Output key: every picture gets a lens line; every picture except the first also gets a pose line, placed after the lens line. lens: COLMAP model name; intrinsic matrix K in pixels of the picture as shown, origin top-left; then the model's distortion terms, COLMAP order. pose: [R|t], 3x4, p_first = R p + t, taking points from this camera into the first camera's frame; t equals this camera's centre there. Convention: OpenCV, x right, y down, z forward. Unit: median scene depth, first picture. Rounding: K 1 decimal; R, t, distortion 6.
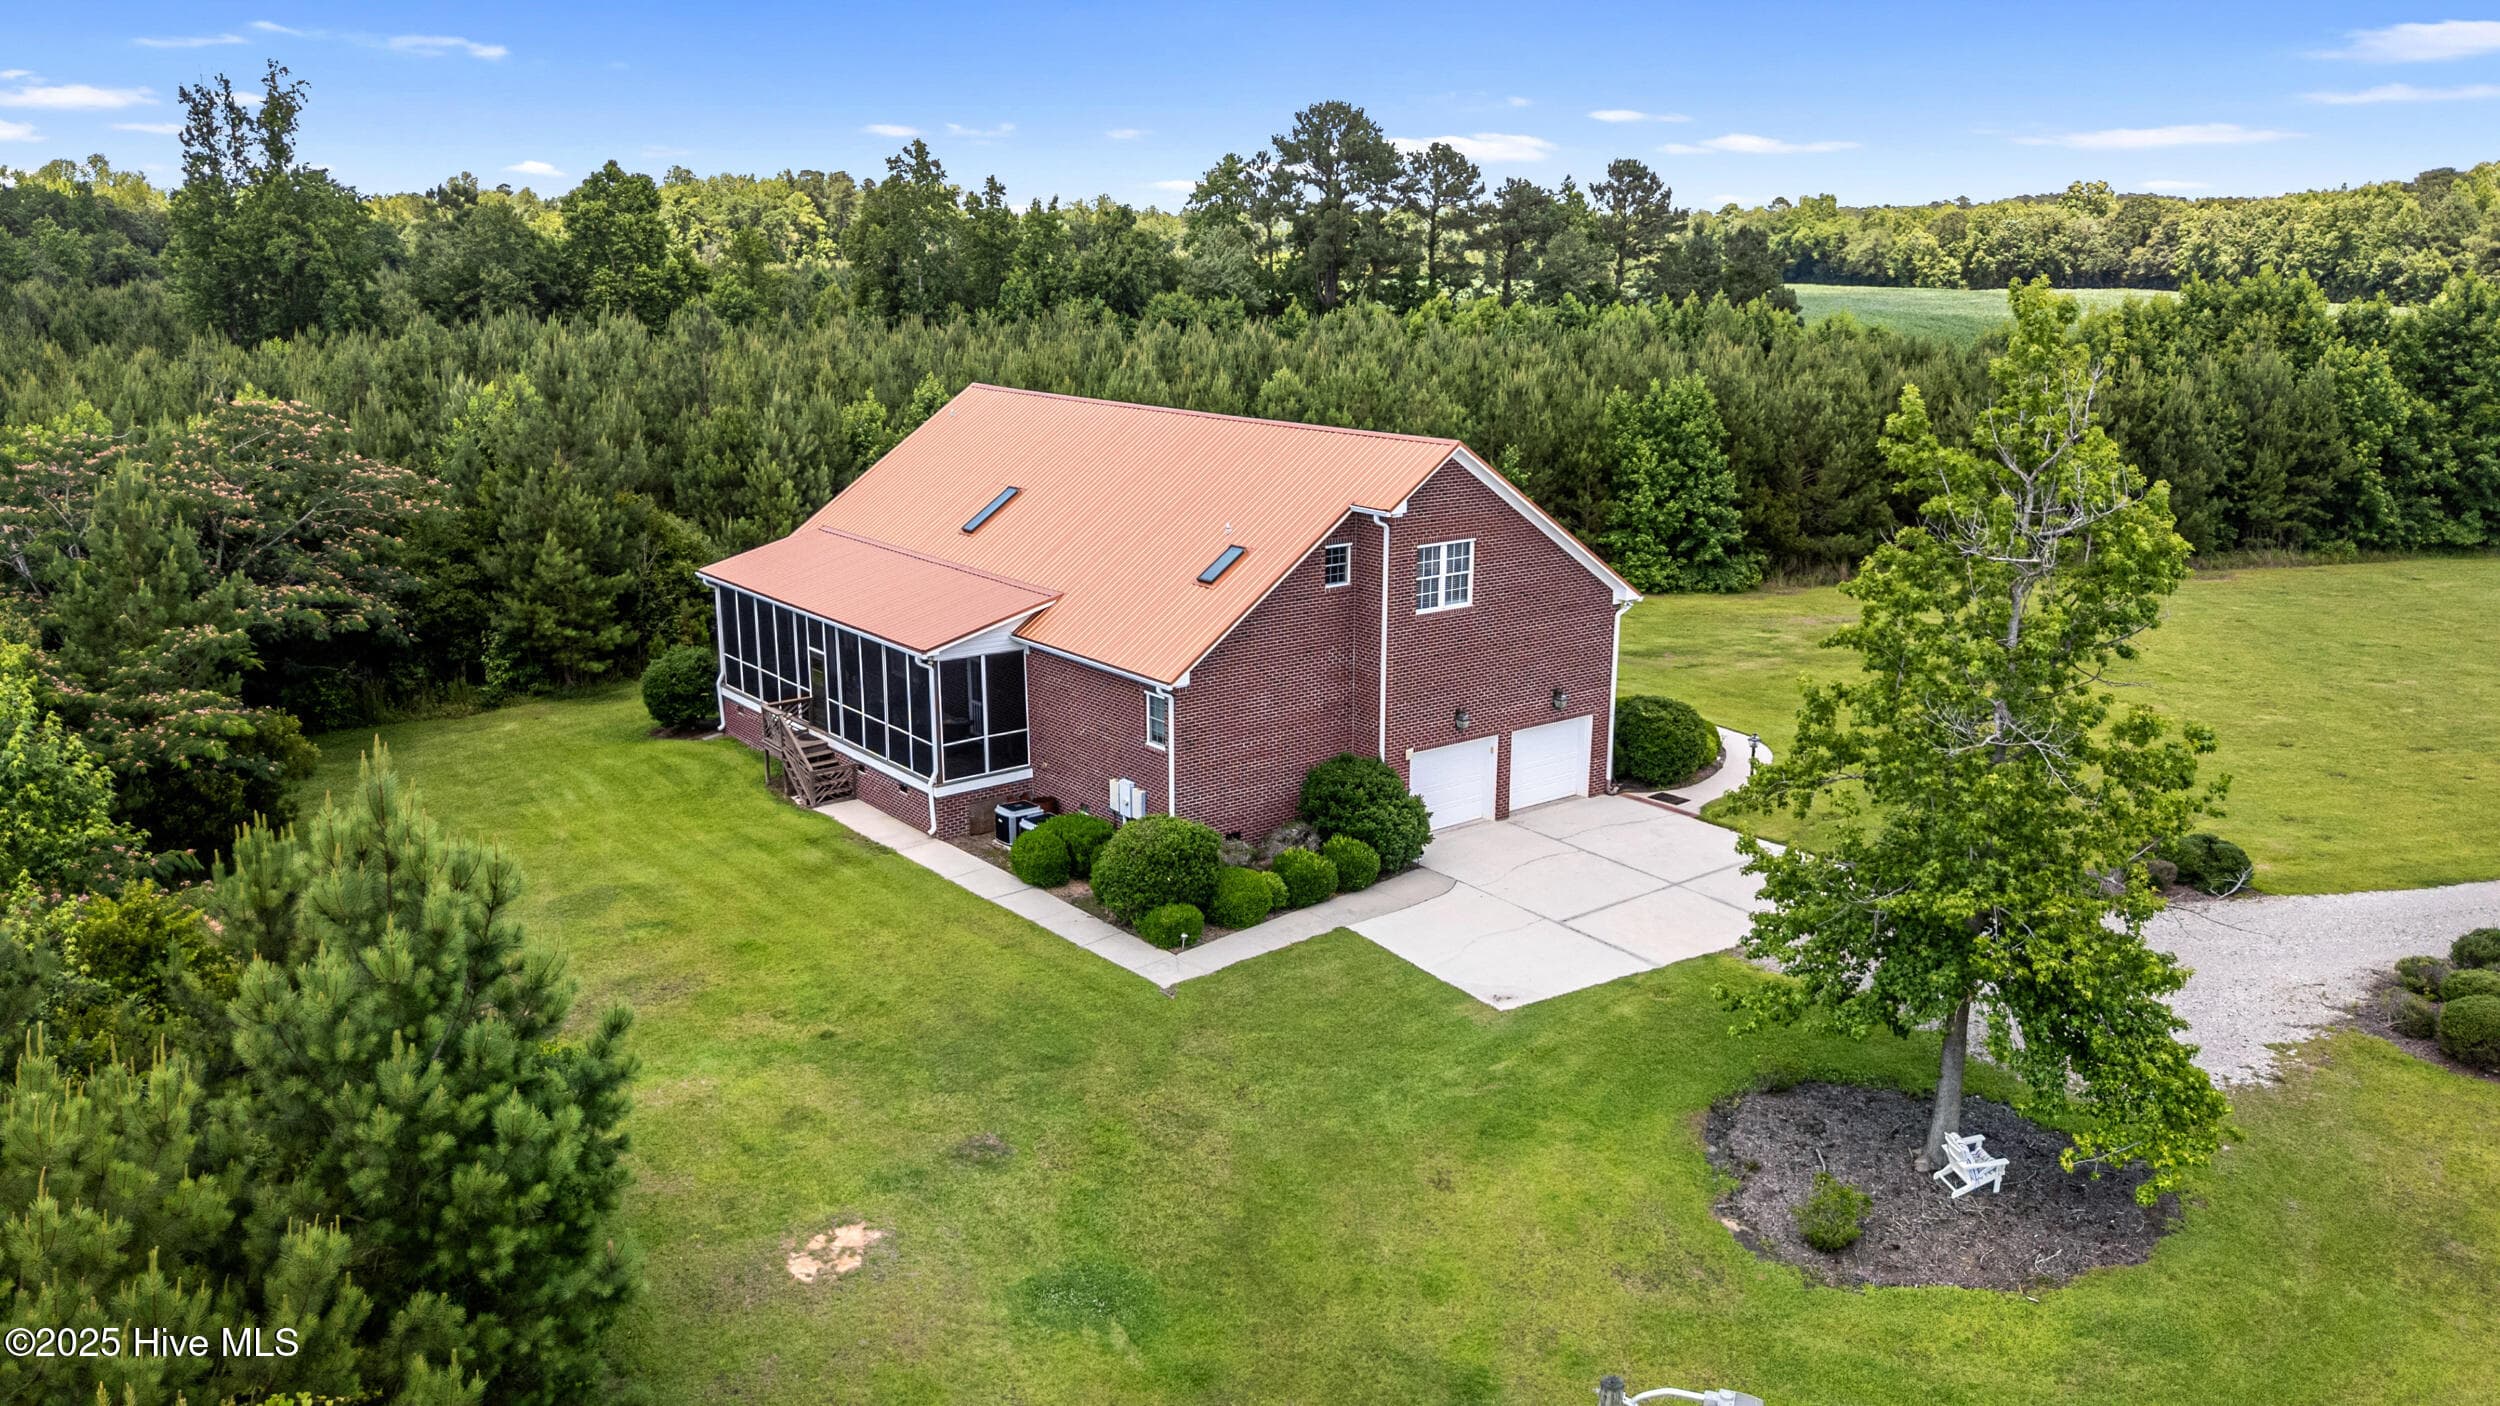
lens RADIAL K [[1802.5, 0, 1250.0], [0, 1802.5, 703.0], [0, 0, 1]] dist [0.047778, -0.001887]
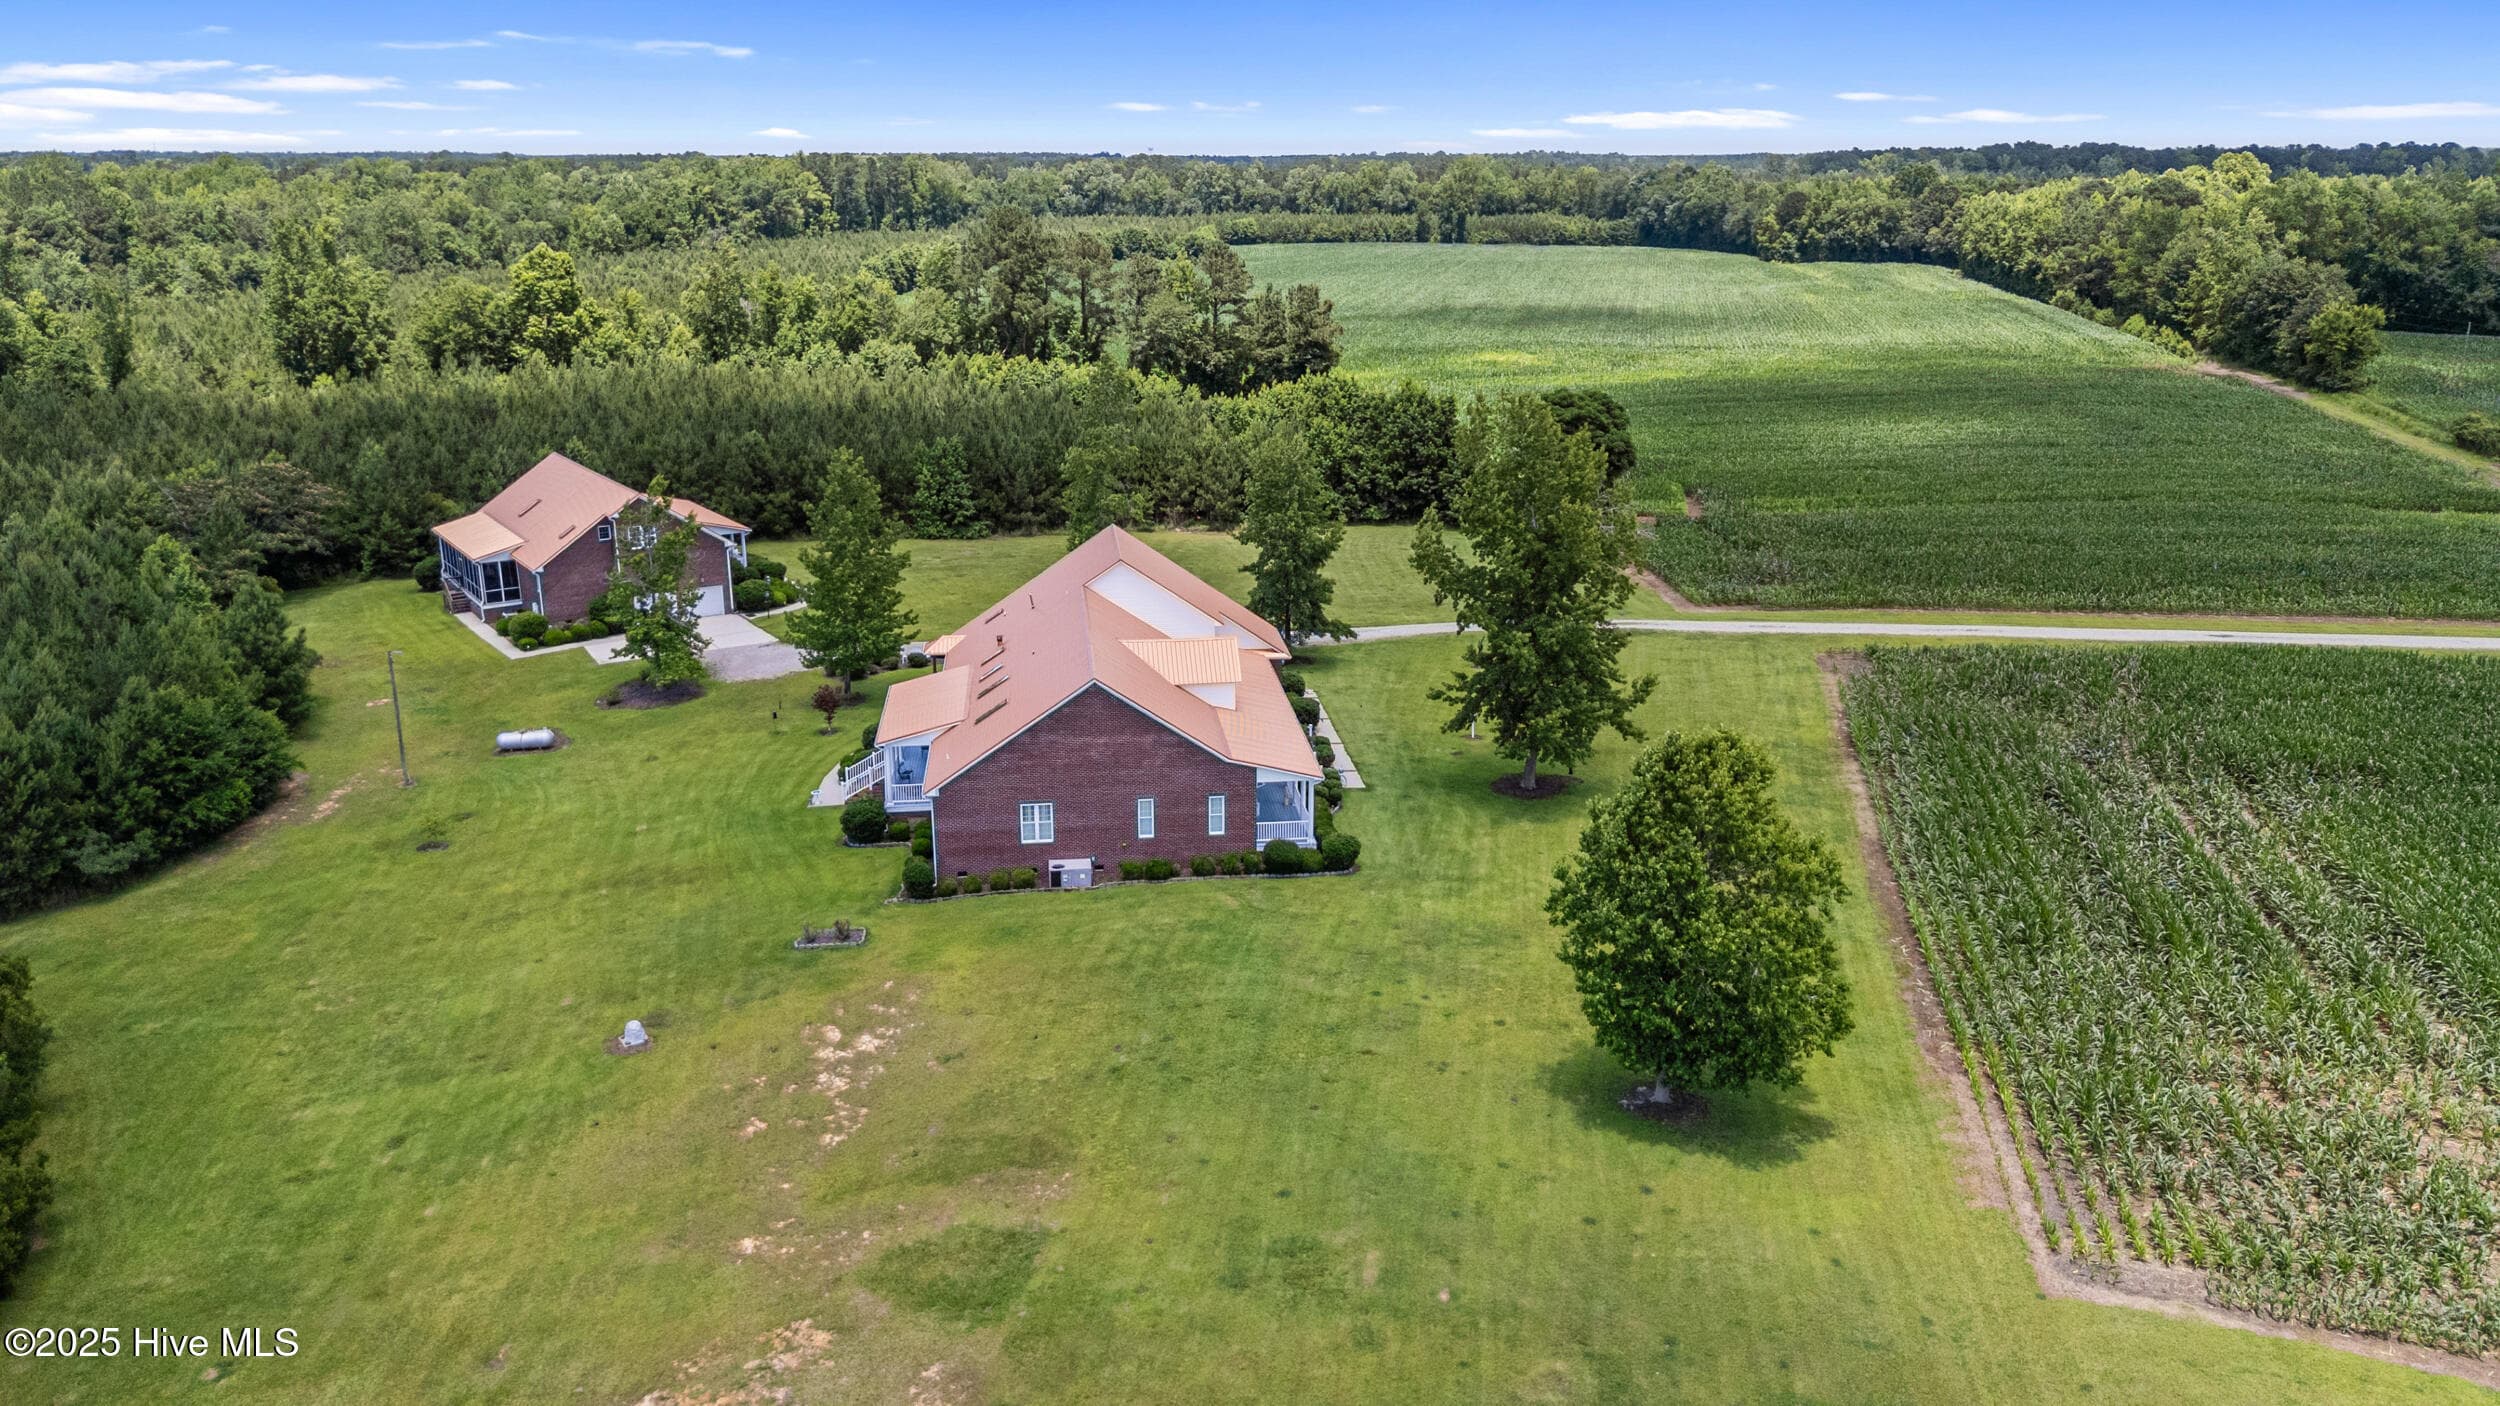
lens RADIAL K [[1802.5, 0, 1250.0], [0, 1802.5, 703.0], [0, 0, 1]] dist [0.047778, -0.001887]
pose [[0.998157, 0.015709, -0.058619, 1.033920], [-0.013072, 0.998897, 0.045102, 0.044546], [0.059262, -0.044252, 0.997261, -1.570885]]
